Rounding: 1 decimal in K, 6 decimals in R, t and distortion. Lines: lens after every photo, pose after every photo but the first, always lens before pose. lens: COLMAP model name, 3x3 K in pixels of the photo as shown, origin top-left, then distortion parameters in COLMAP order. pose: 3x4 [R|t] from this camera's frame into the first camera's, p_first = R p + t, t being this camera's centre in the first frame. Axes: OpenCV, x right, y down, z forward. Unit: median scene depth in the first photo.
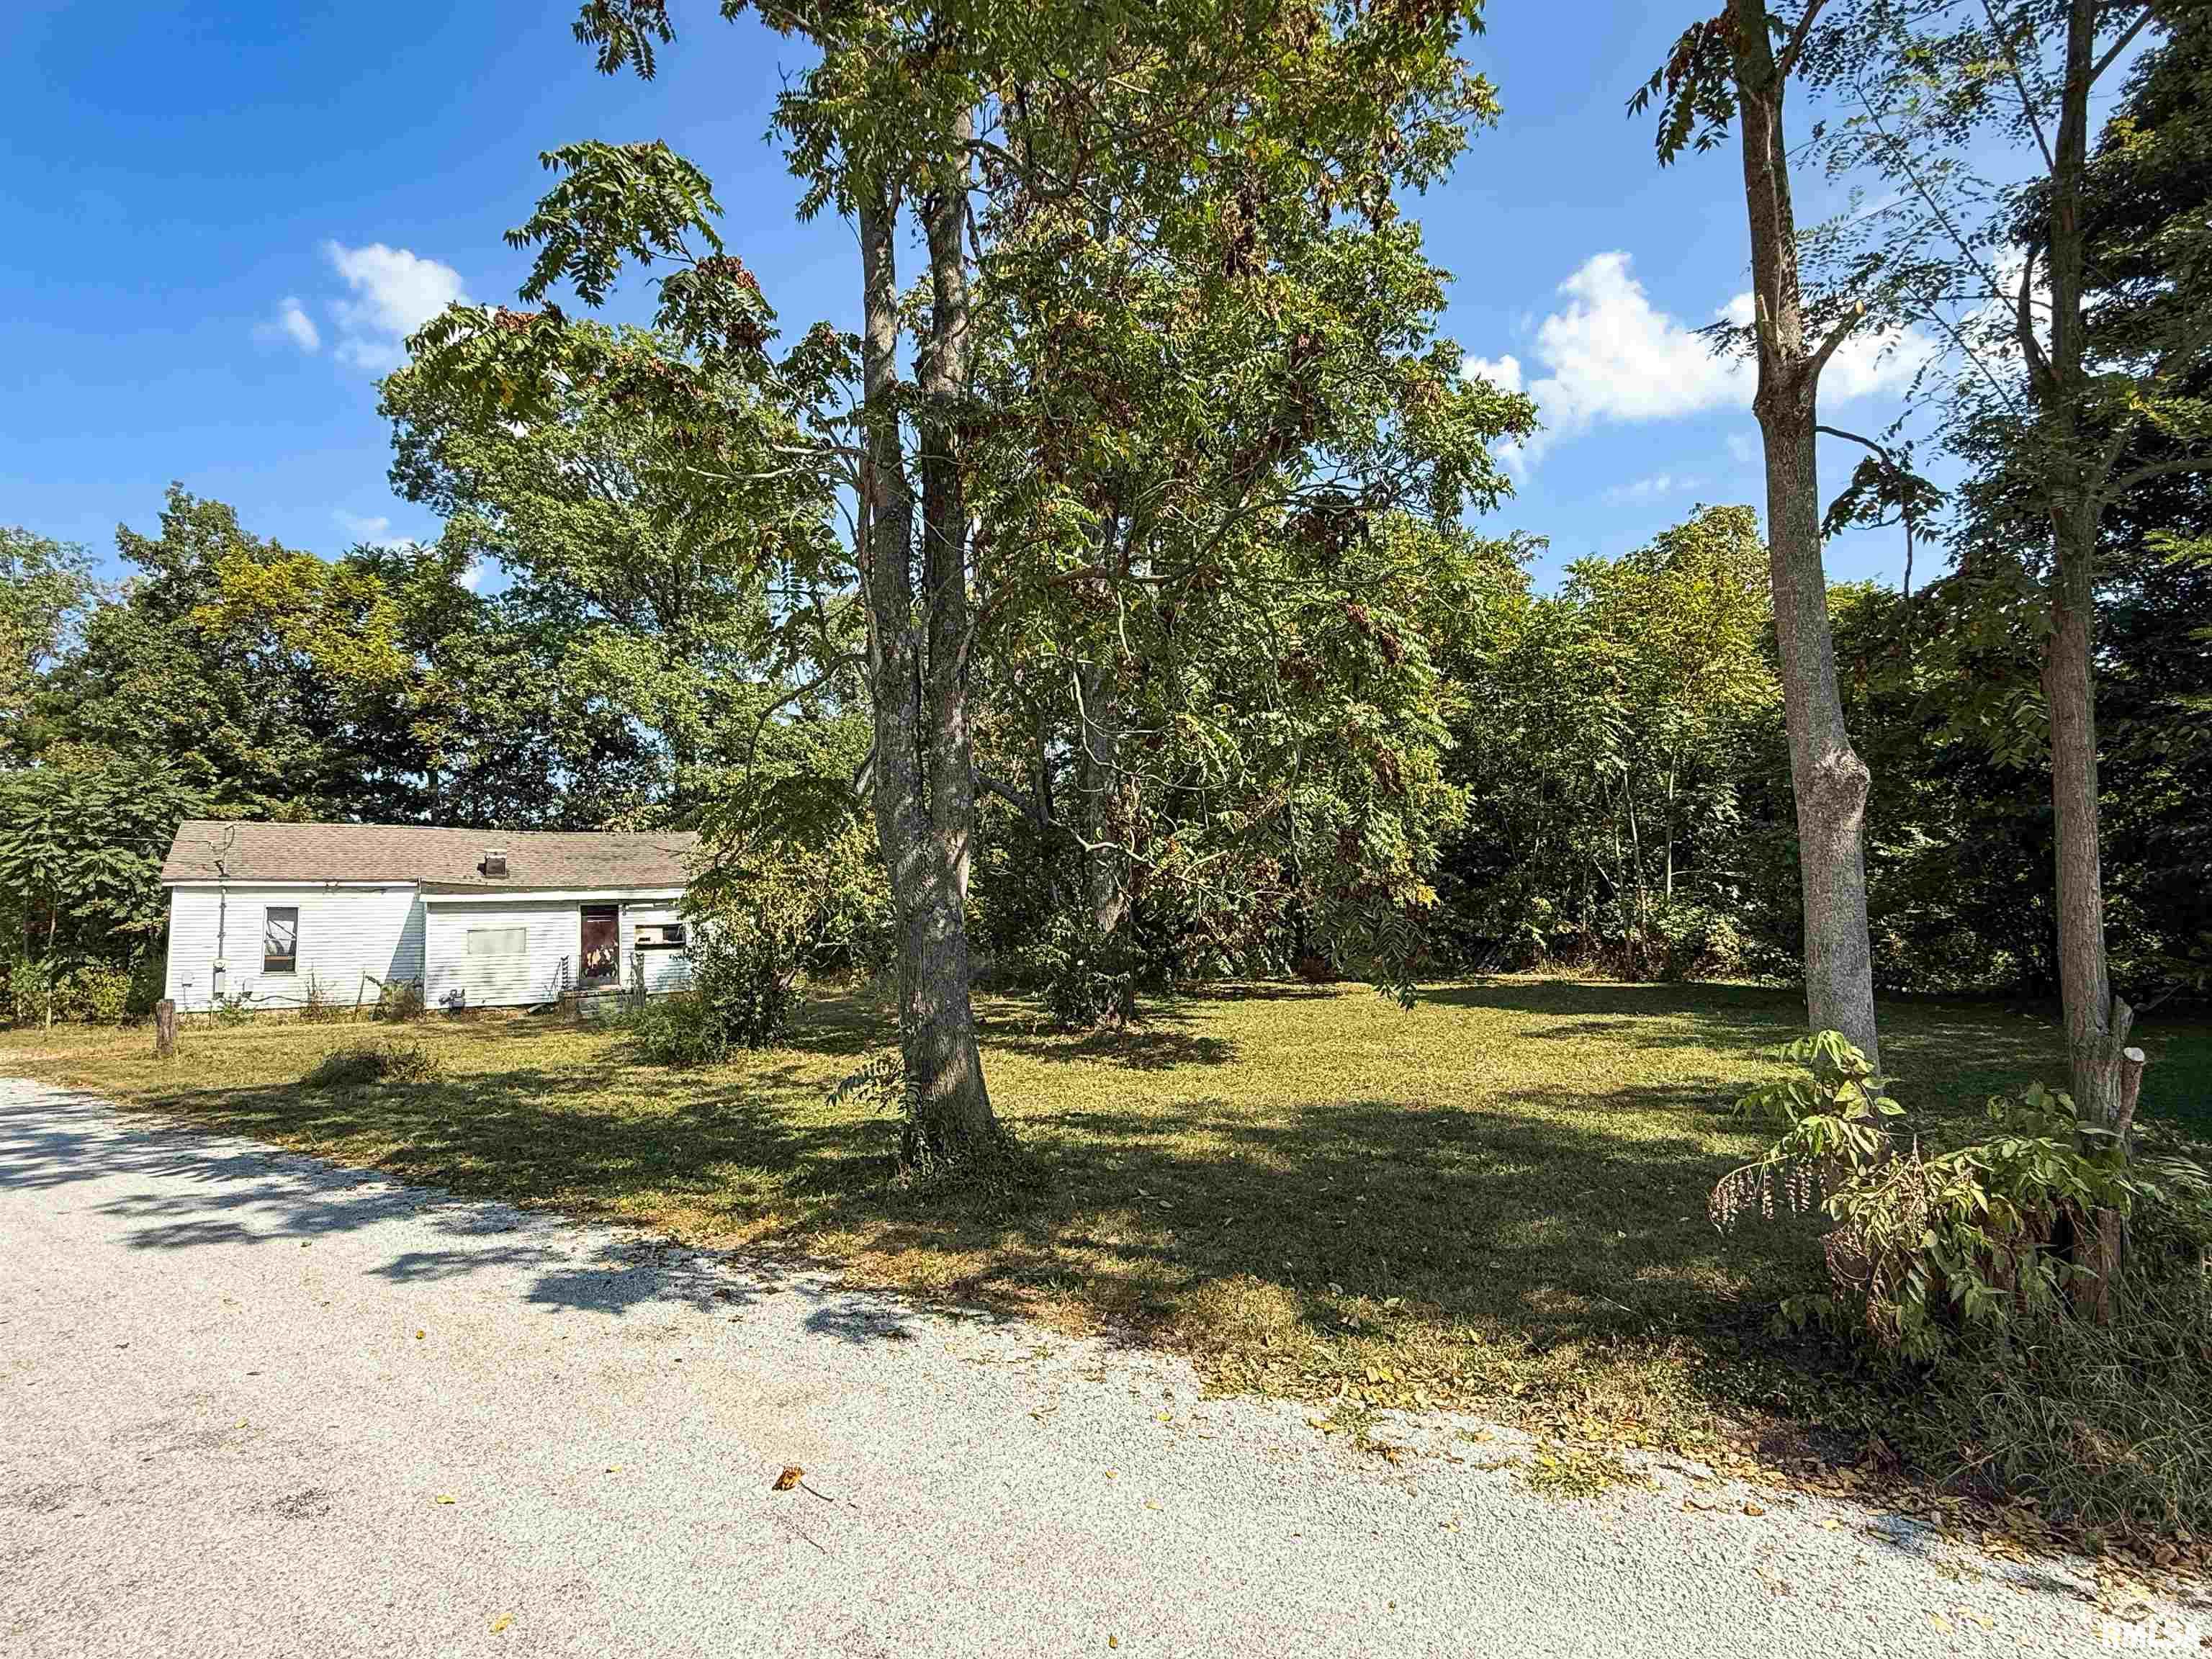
lens RADIAL K [[1086.6, 0, 1109.1], [0, 1086.6, 851.0], [0, 0, 1]] dist [0.002544, 0.000076]
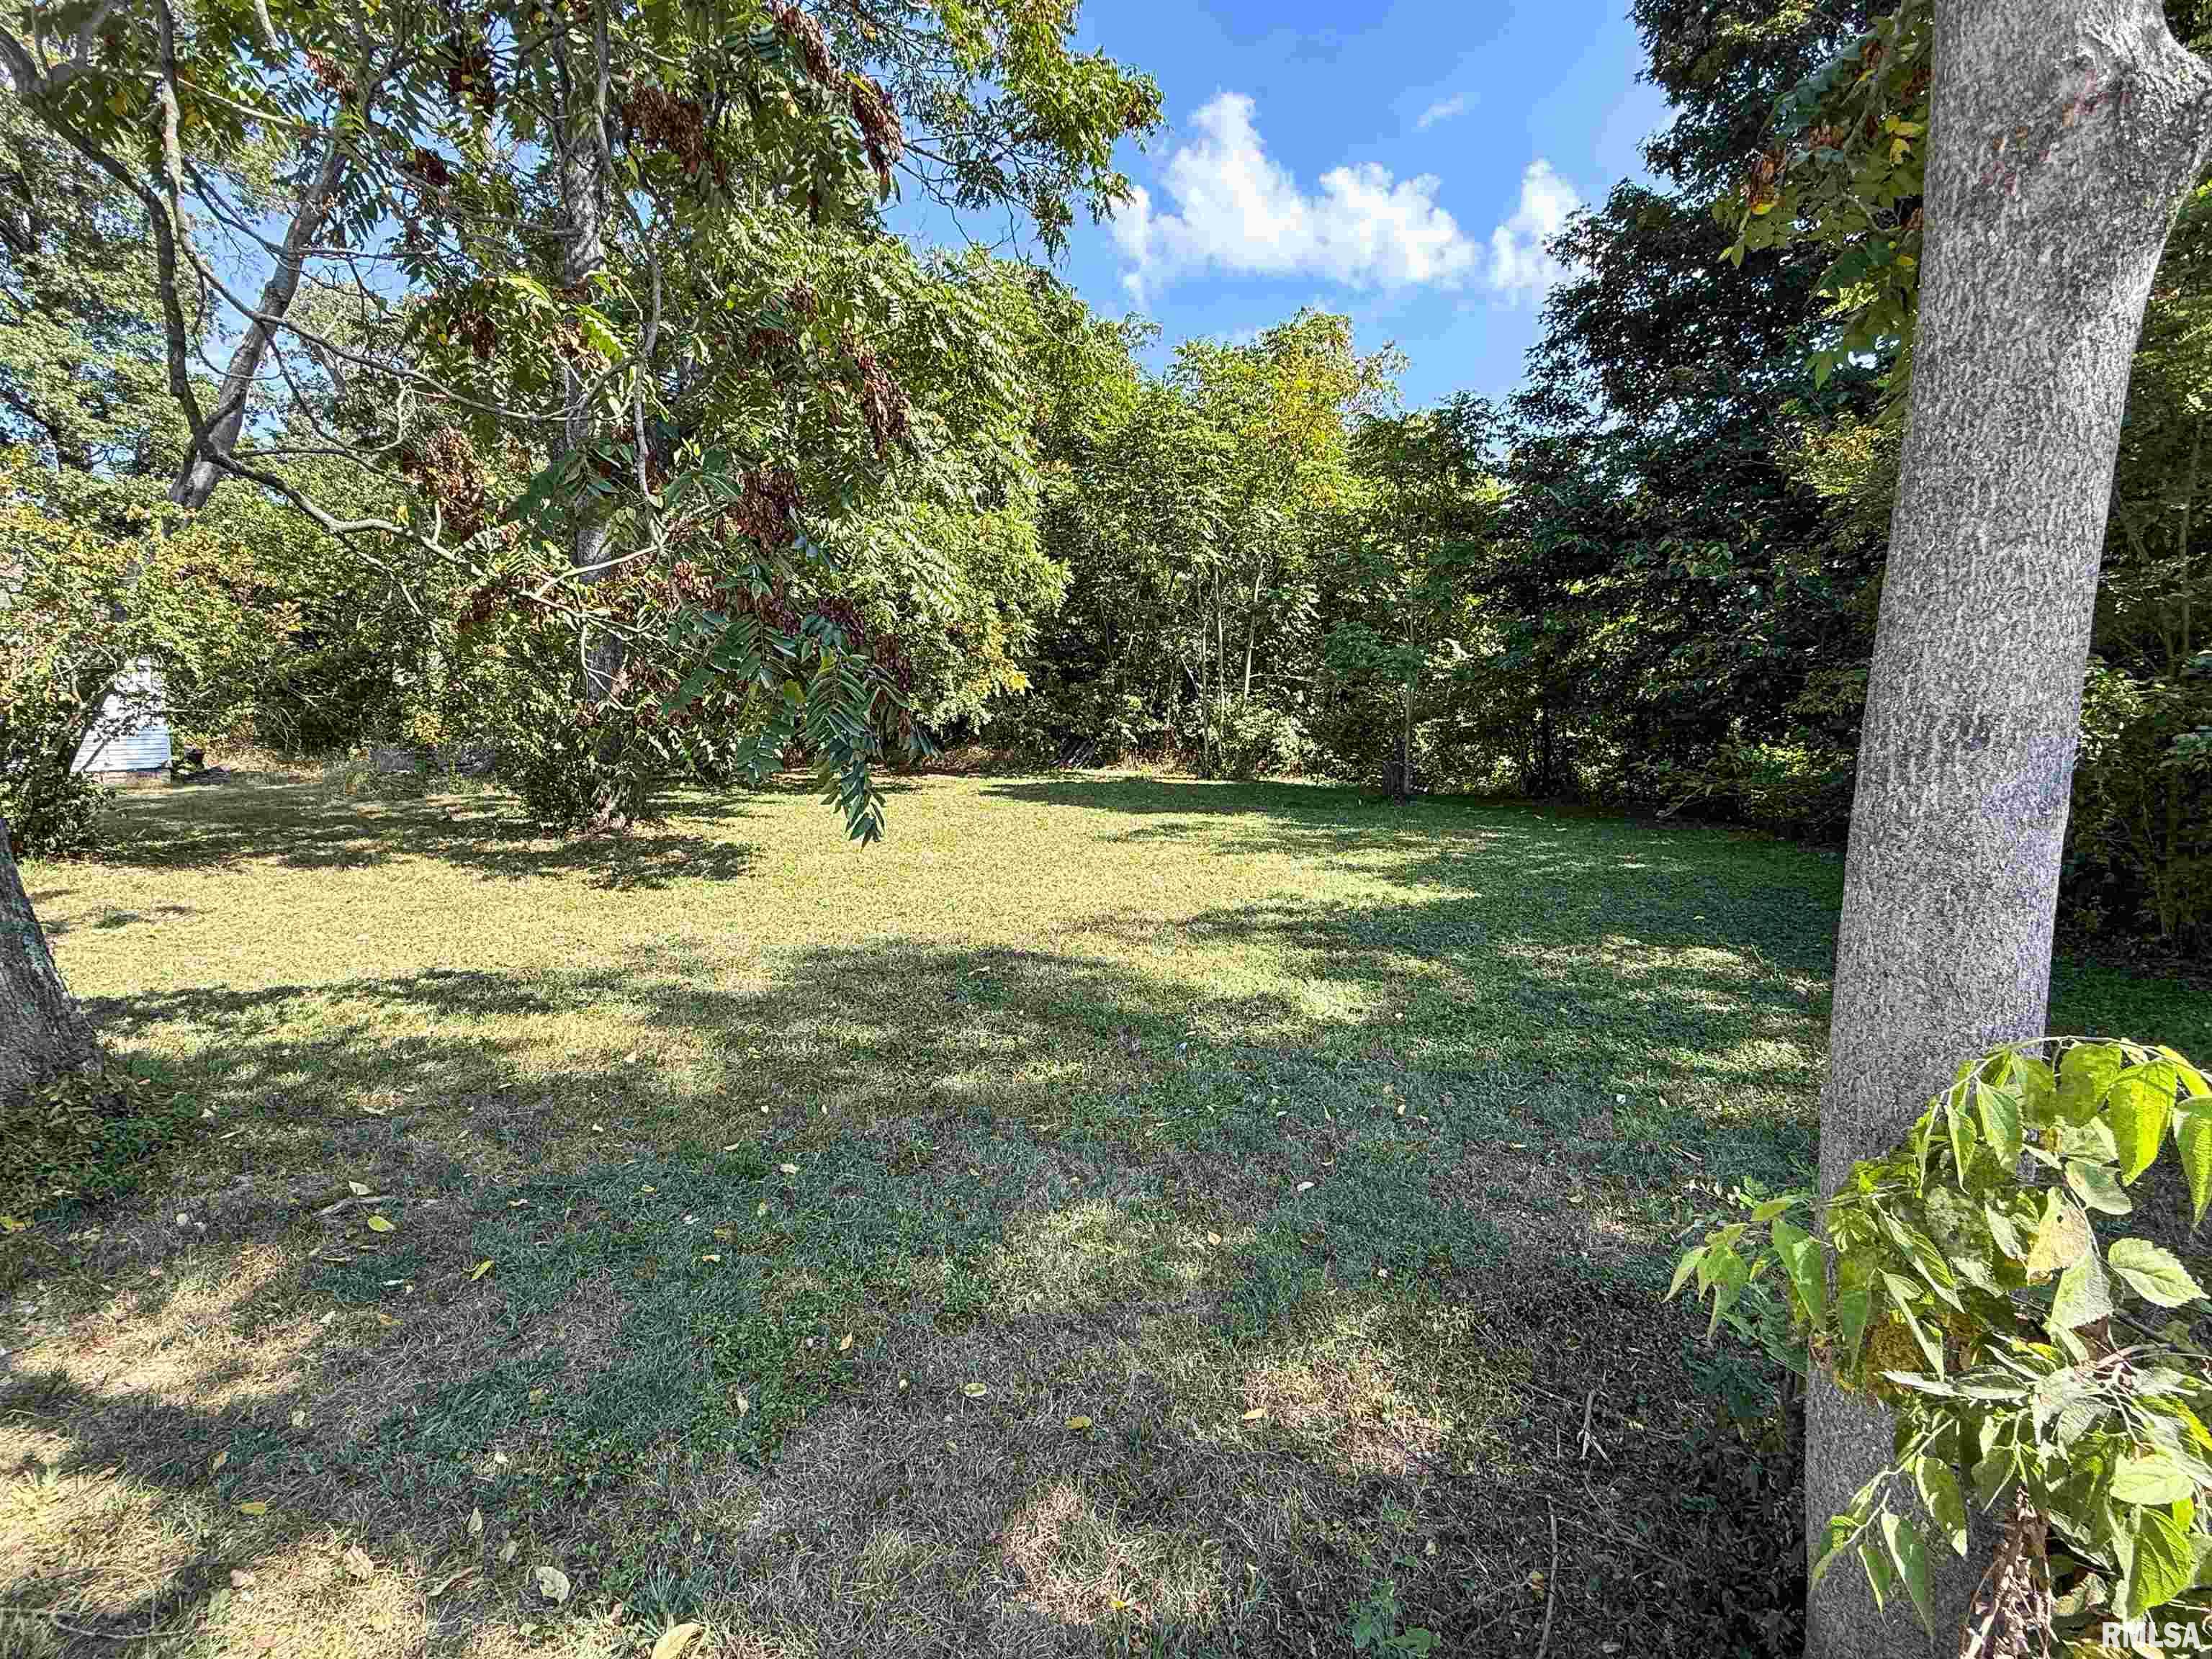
lens RADIAL K [[1036.8, 0, 1104.4], [0, 1036.8, 827.8], [0, 0, 1]] dist [0.000245, -0.000147]
pose [[0.938165, -0.001280, 0.346187, 0.056818], [-0.058414, 0.985069, 0.161946, 0.014163], [-0.341225, -0.172154, 0.924082, 0.136226]]
